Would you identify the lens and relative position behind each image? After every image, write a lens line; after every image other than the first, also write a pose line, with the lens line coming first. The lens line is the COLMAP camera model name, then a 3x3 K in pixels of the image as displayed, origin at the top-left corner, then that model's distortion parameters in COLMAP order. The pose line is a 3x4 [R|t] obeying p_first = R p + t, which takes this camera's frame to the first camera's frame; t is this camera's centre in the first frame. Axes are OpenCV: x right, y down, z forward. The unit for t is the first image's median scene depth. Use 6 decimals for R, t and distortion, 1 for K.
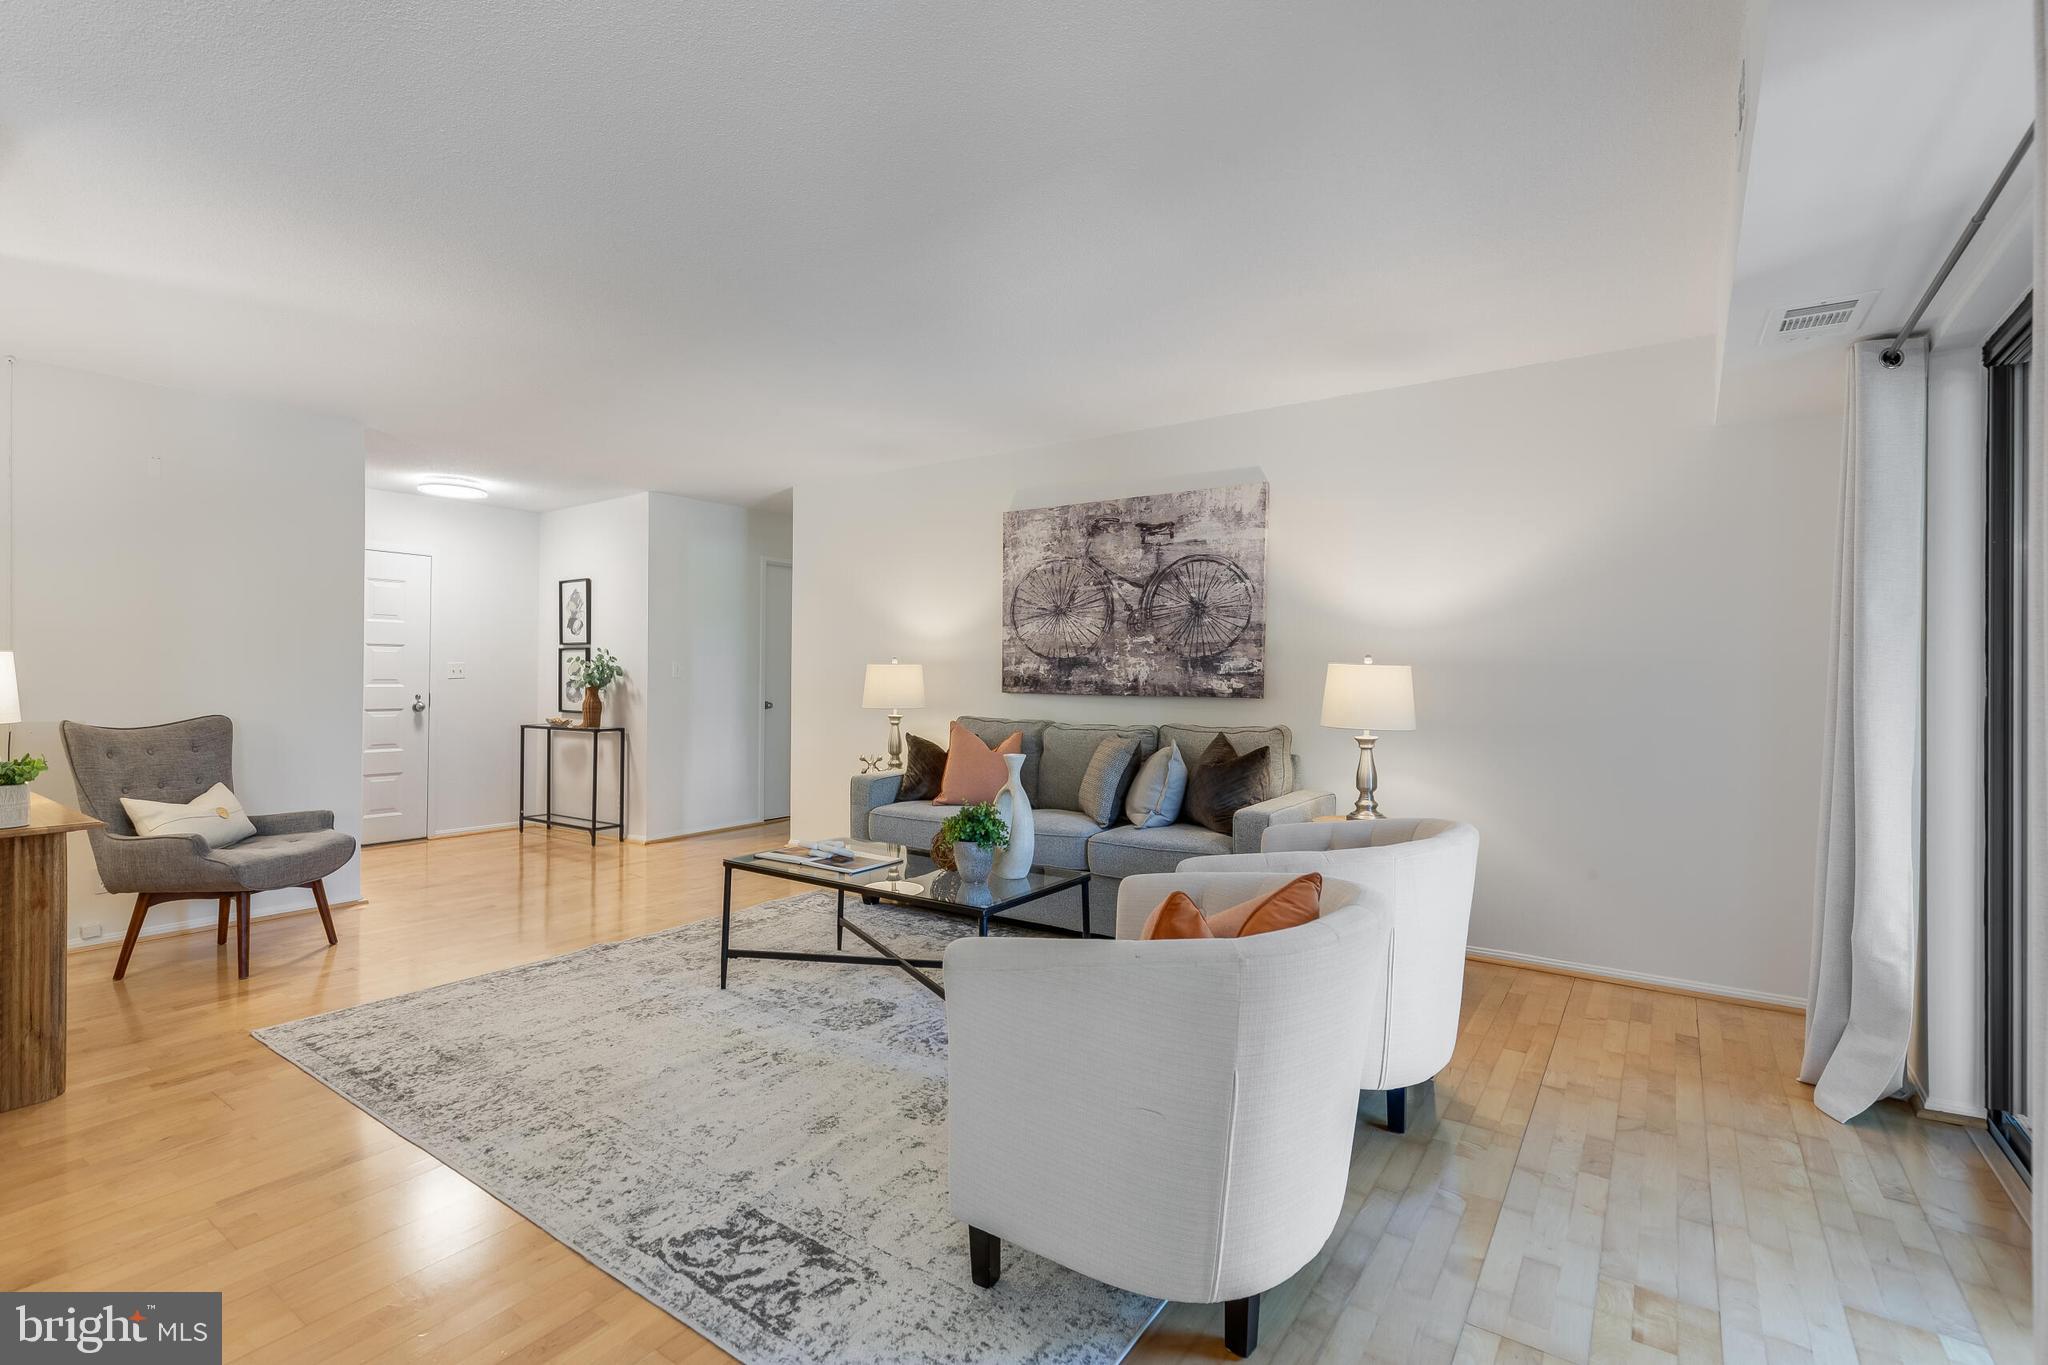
lens RADIAL K [[924.1, 0, 1023.7], [0, 924.1, 680.8], [0, 0, 1]] dist [0.004599, -0.000682]
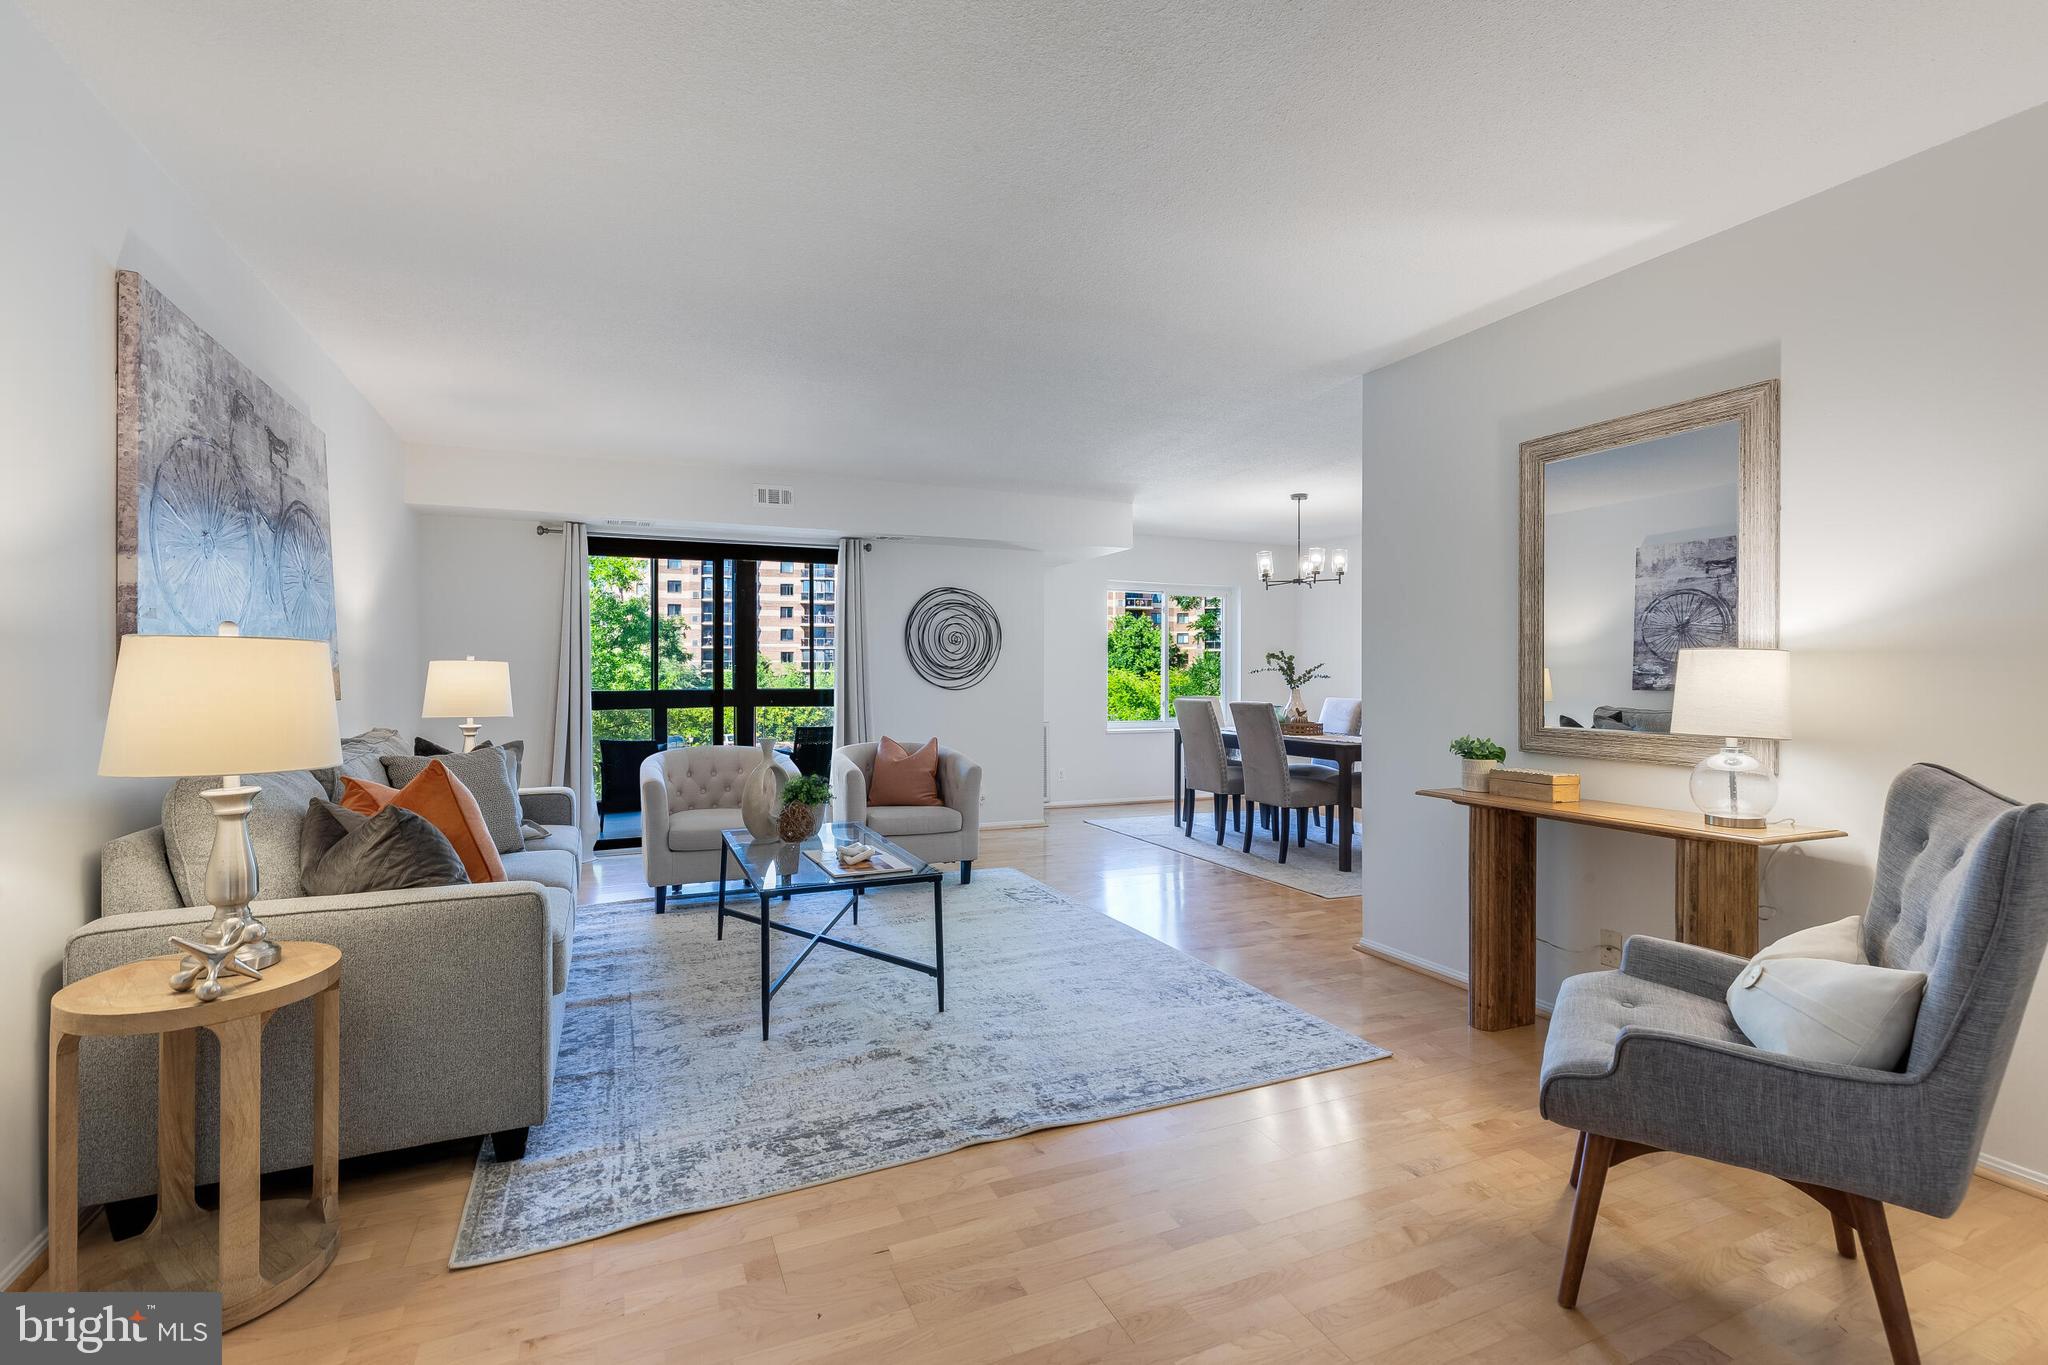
lens RADIAL K [[924.1, 0, 1021.1], [0, 924.1, 679.3], [0, 0, 1]] dist [0.004599, -0.000682]
pose [[-0.854076, -0.005626, 0.520118, -0.611492], [-0.000146, 0.999944, 0.010575, -0.007607], [-0.520149, 0.008956, -0.854029, 1.223342]]
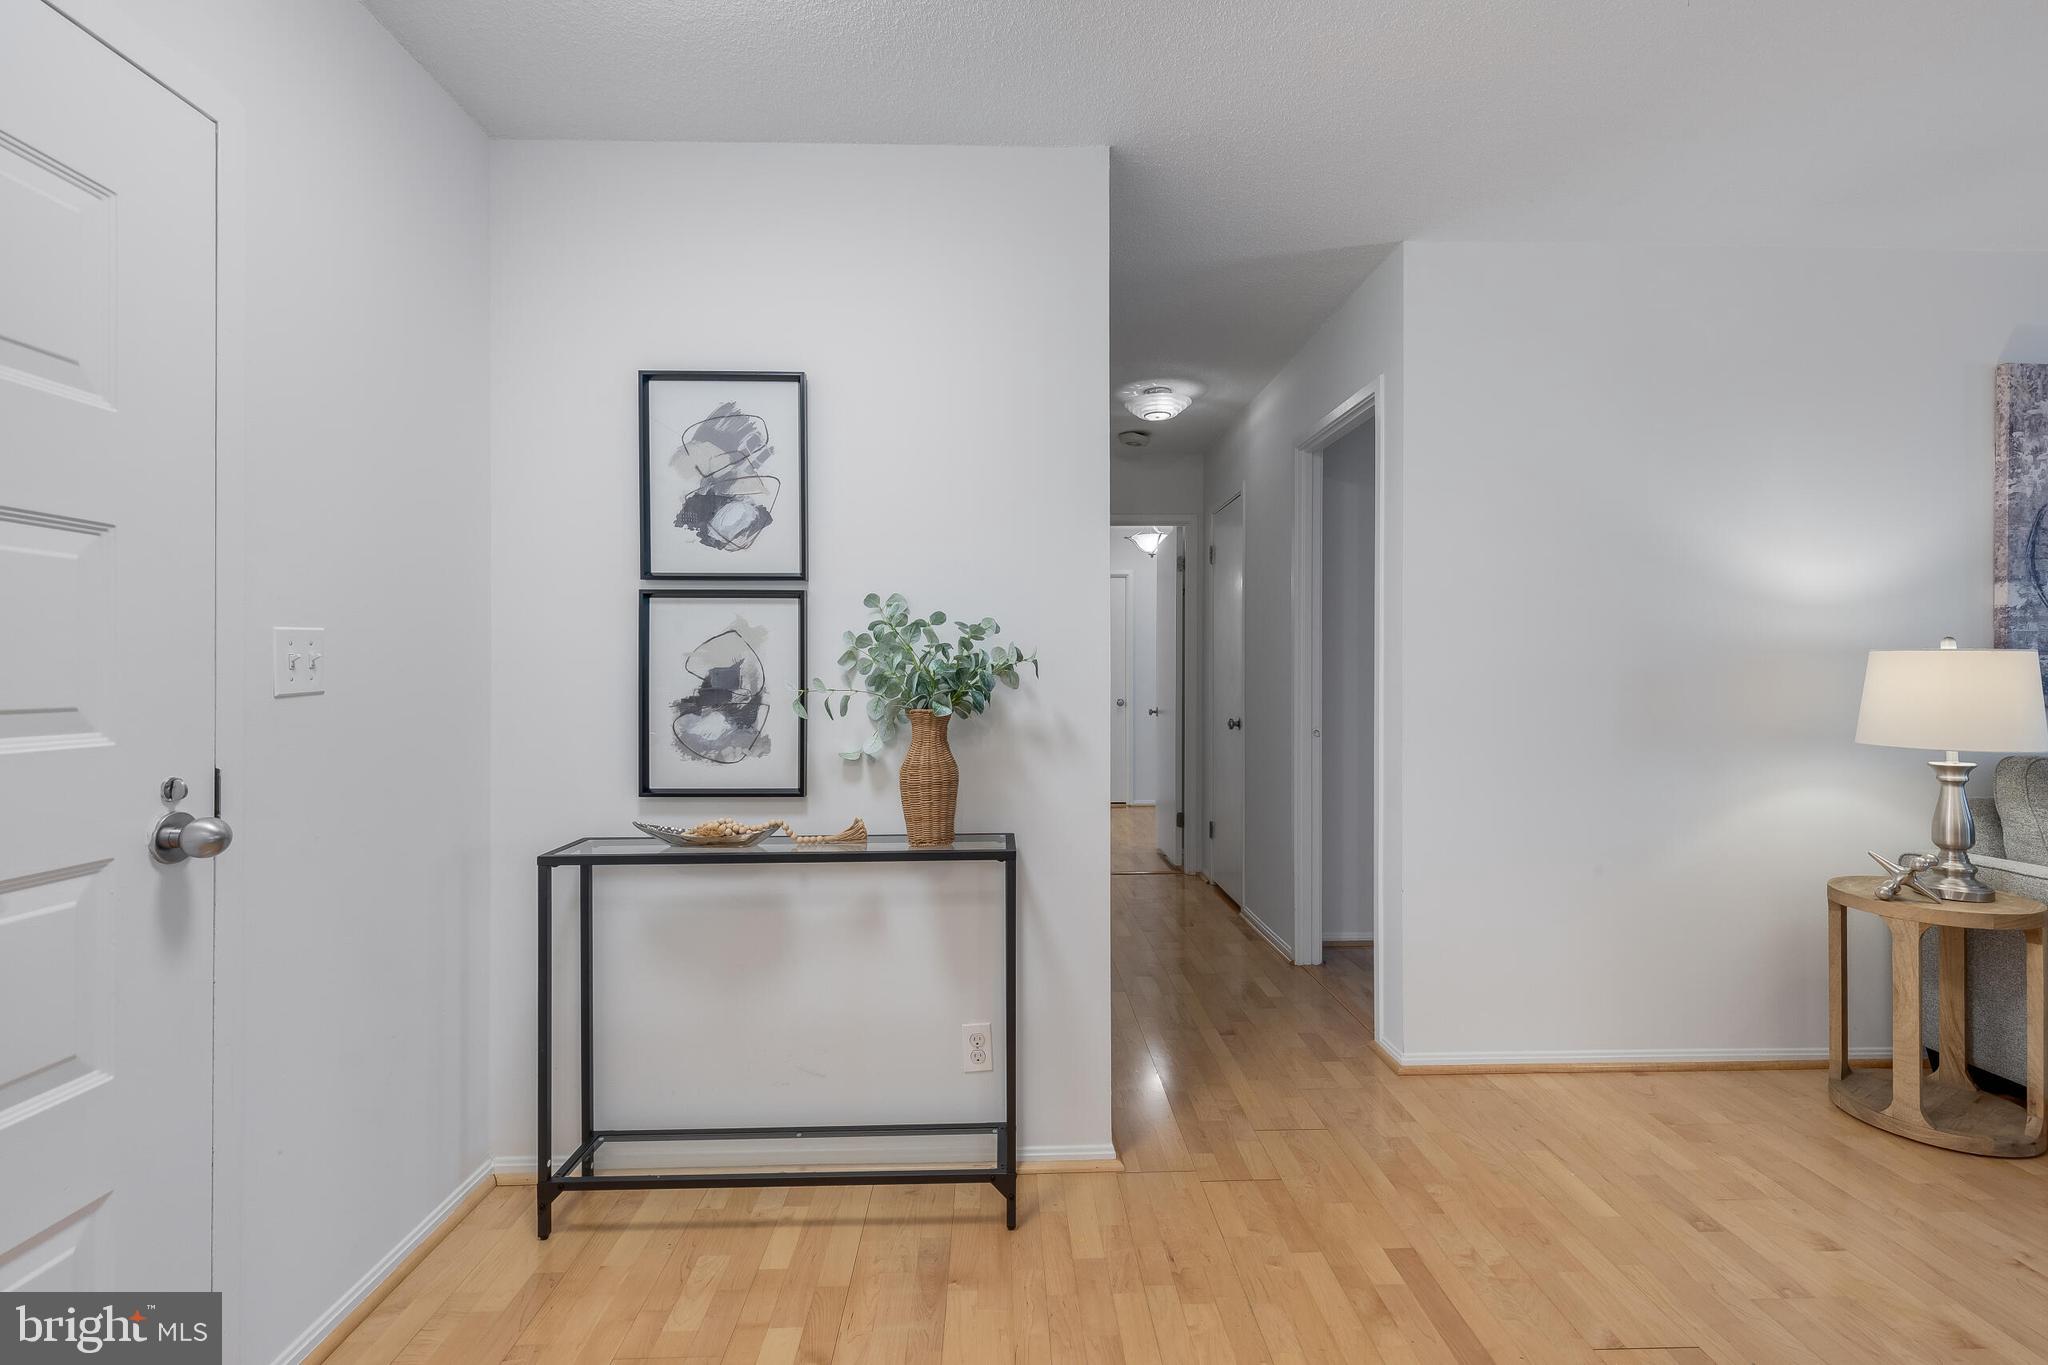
lens RADIAL K [[924.1, 0, 1033.6], [0, 924.1, 678.9], [0, 0, 1]] dist [0.004599, -0.000682]
pose [[0.799690, -0.008333, 0.600355, -0.837198], [0.005153, 0.999962, 0.007016, -0.010094], [-0.600391, -0.002518, 0.799703, 0.969875]]
